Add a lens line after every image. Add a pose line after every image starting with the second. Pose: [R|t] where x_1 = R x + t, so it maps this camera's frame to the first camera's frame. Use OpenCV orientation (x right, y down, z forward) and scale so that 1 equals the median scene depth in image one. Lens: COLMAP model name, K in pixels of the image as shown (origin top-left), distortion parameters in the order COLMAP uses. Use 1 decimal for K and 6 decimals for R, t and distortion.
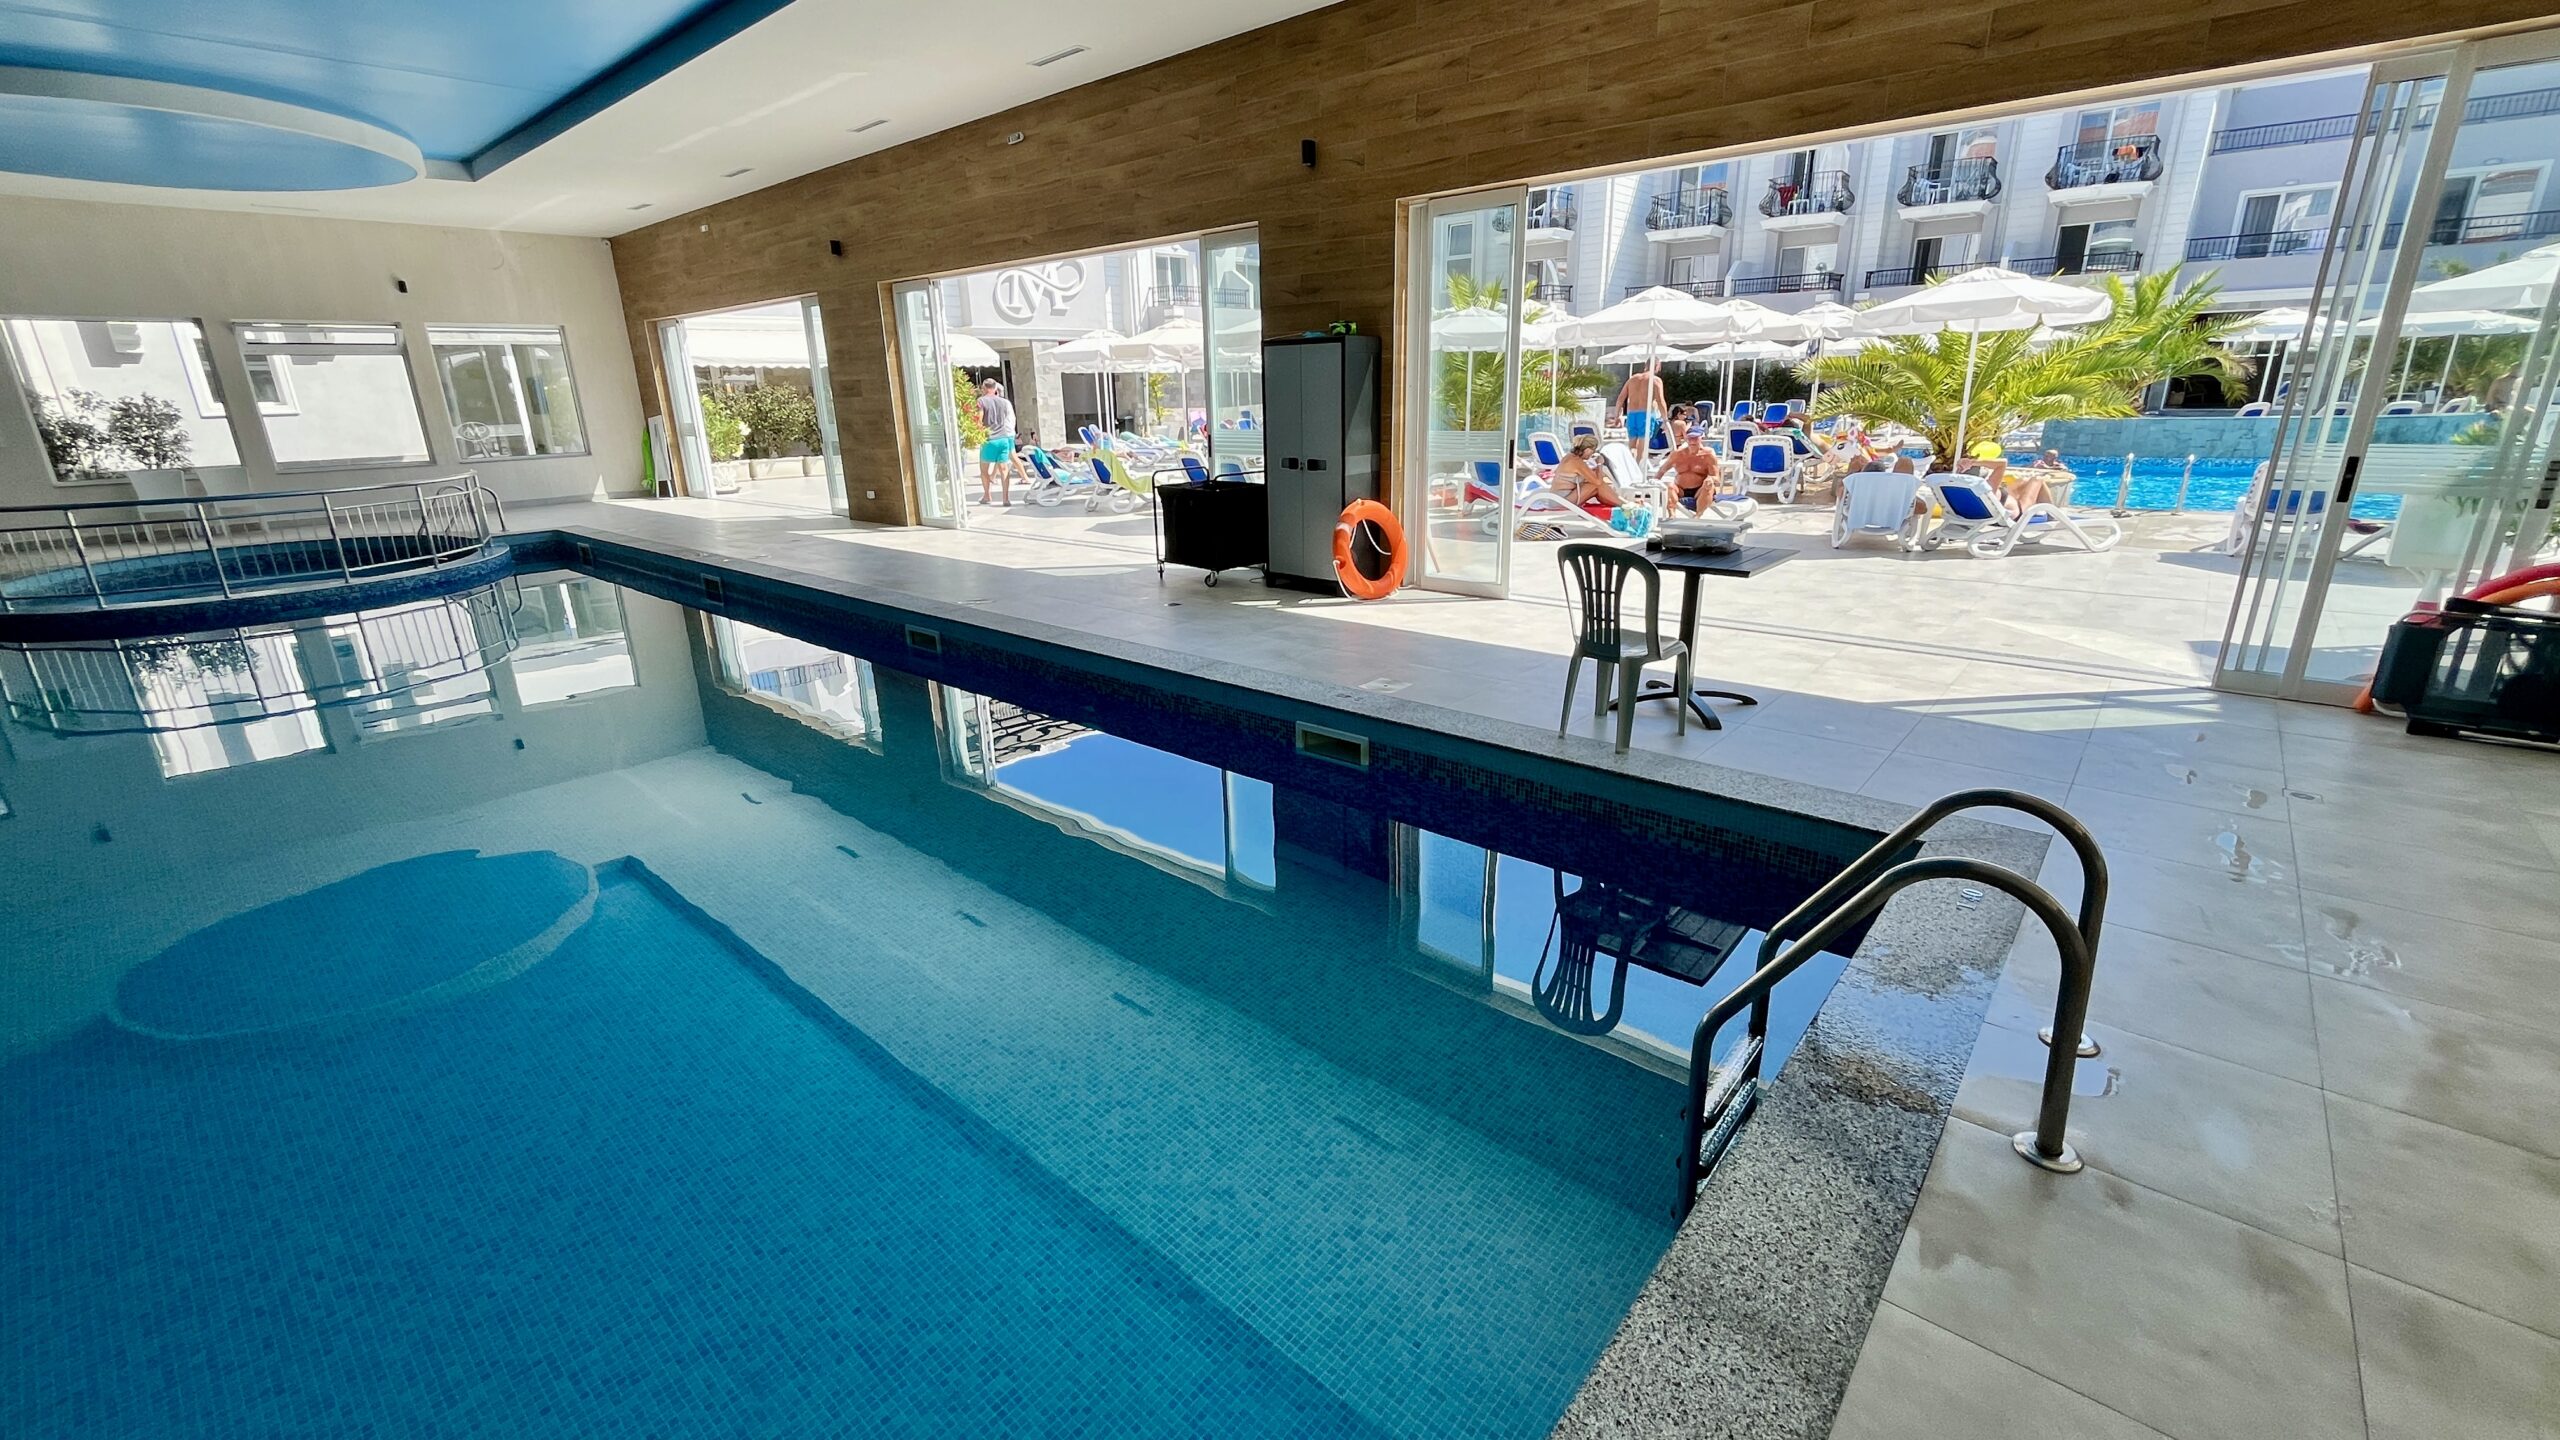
lens RADIAL K [[1042.7, 0, 1280.0], [0, 1042.7, 720.0], [0, 0, 1]] dist [-0.001731, -0.000118]
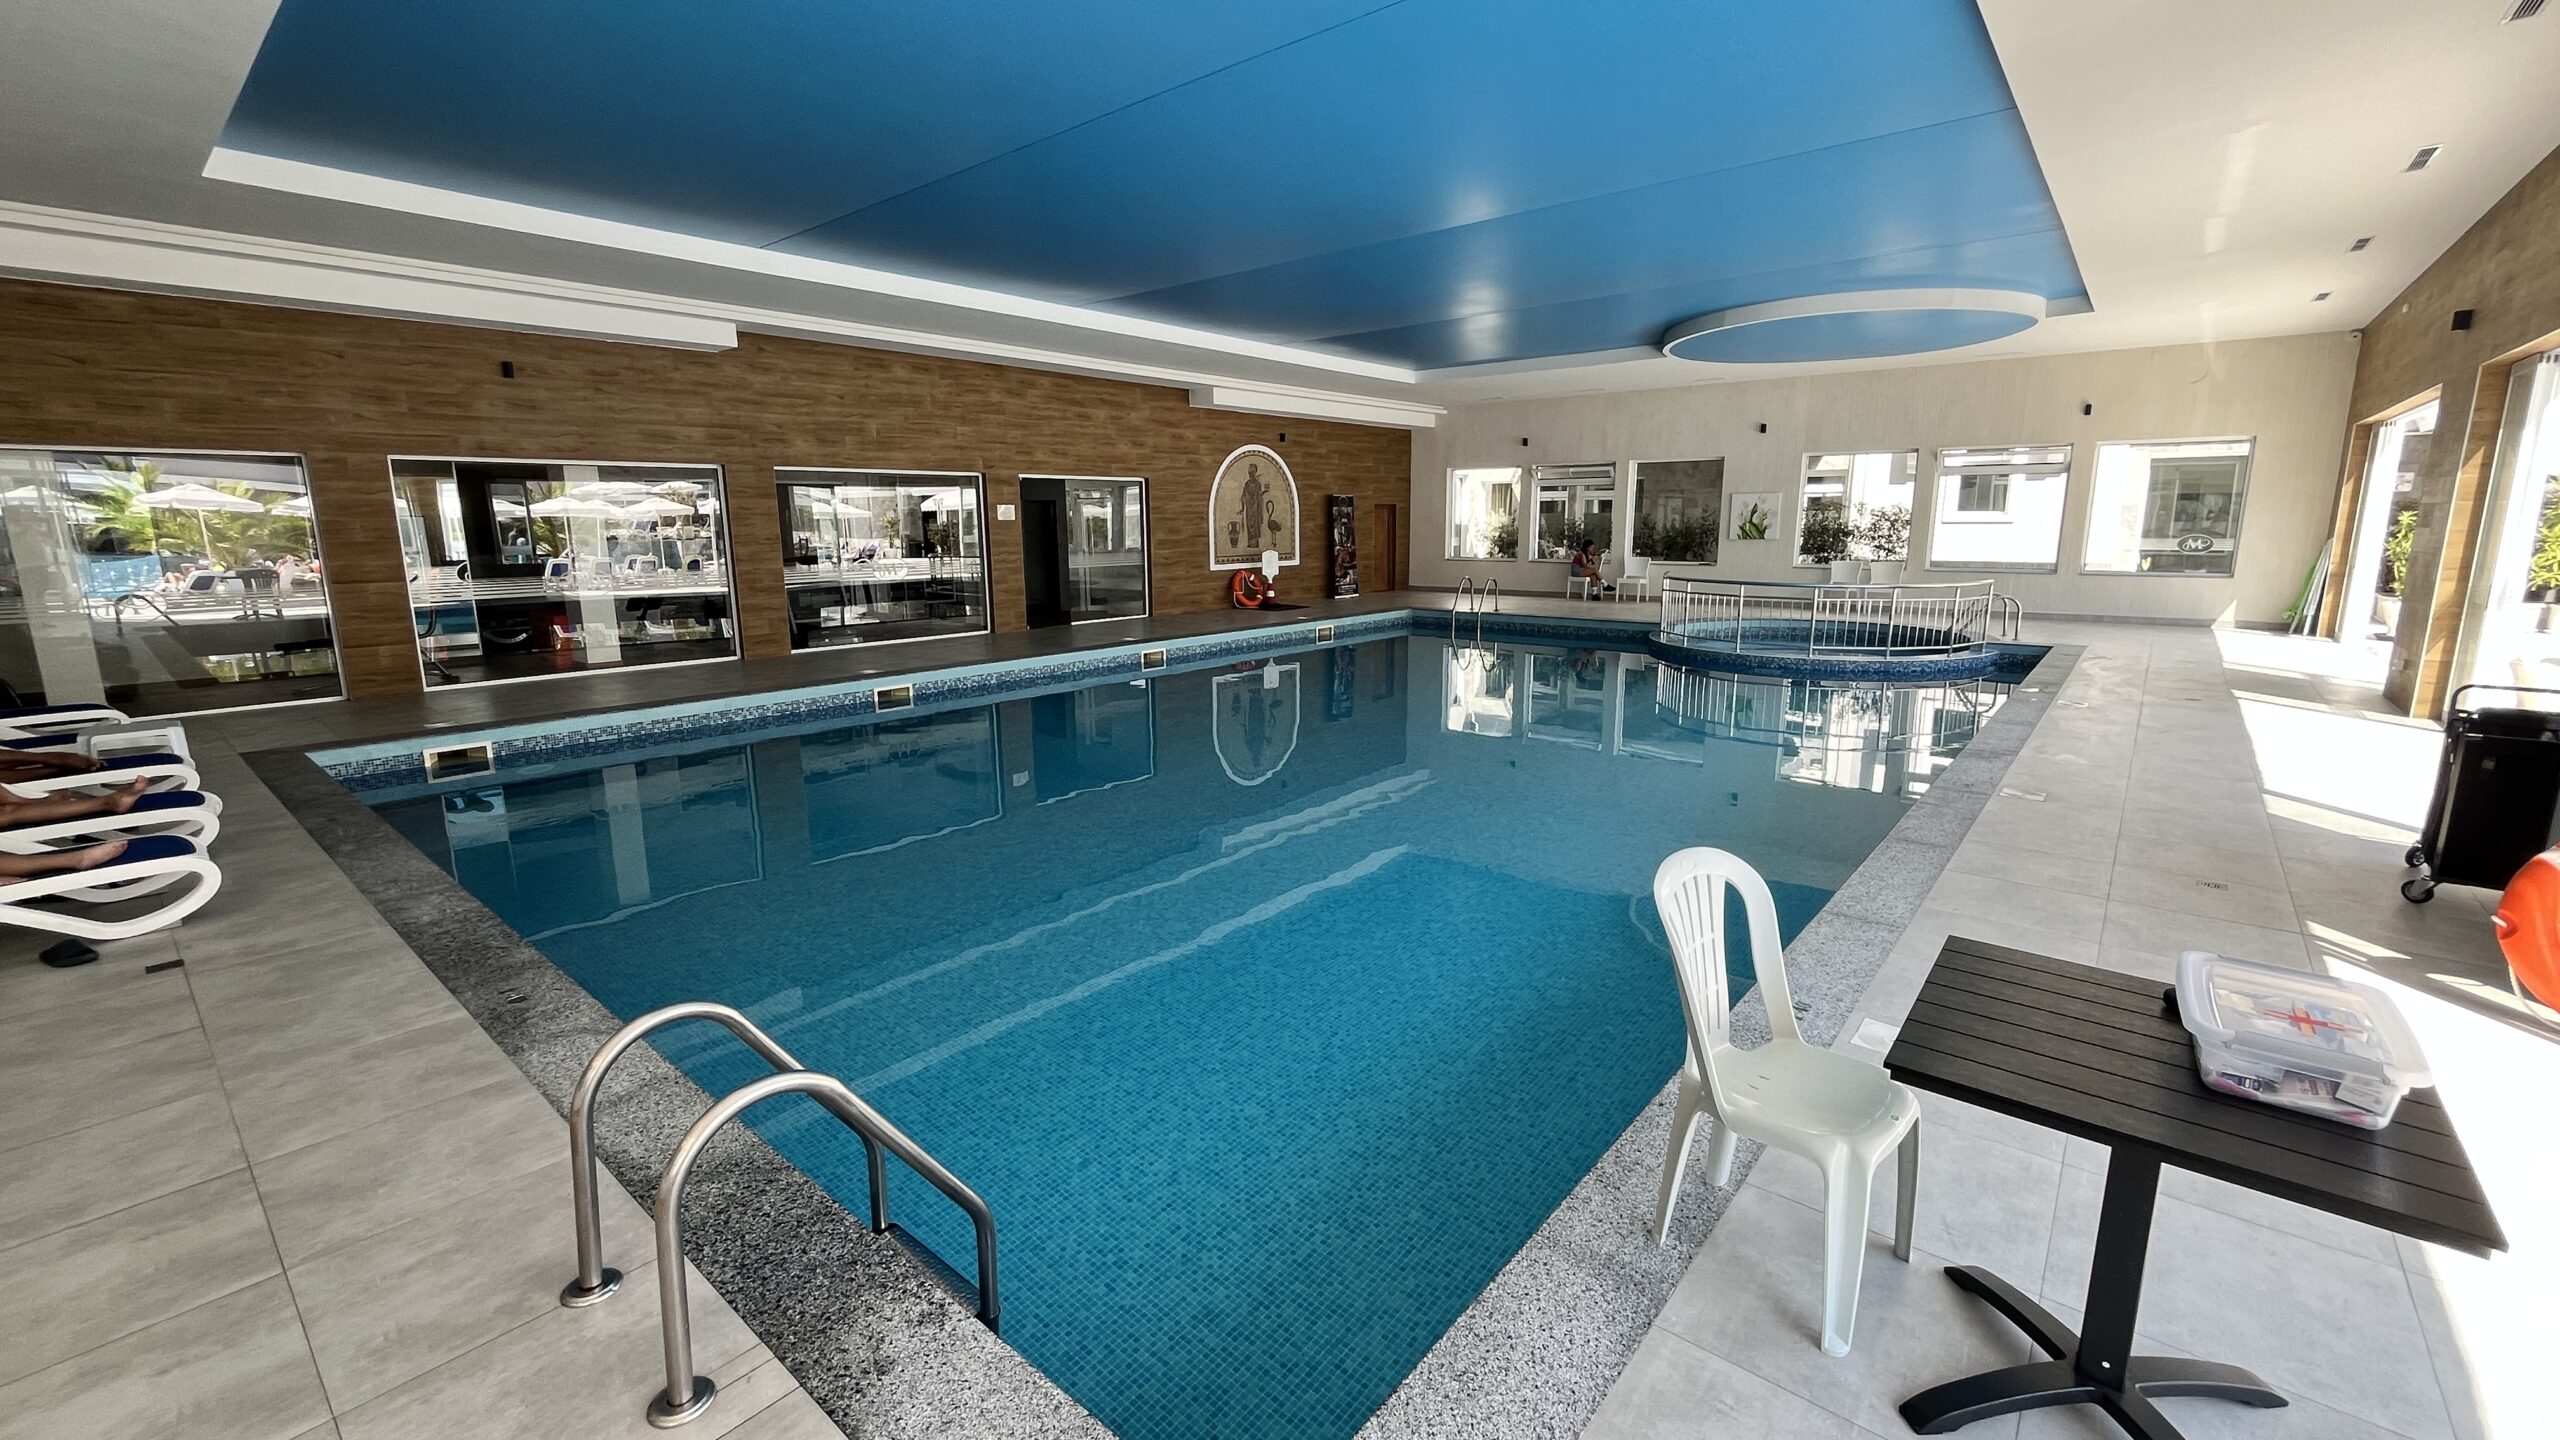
lens RADIAL K [[1042.7, 0, 1280.0], [0, 1042.7, 720.0], [0, 0, 1]] dist [-0.001731, -0.000118]
pose [[0.009029, 0.212581, -0.977102, 0.310565], [-0.295101, 0.934188, 0.200518, -0.105662], [0.955423, 0.286533, 0.071168, 0.264512]]
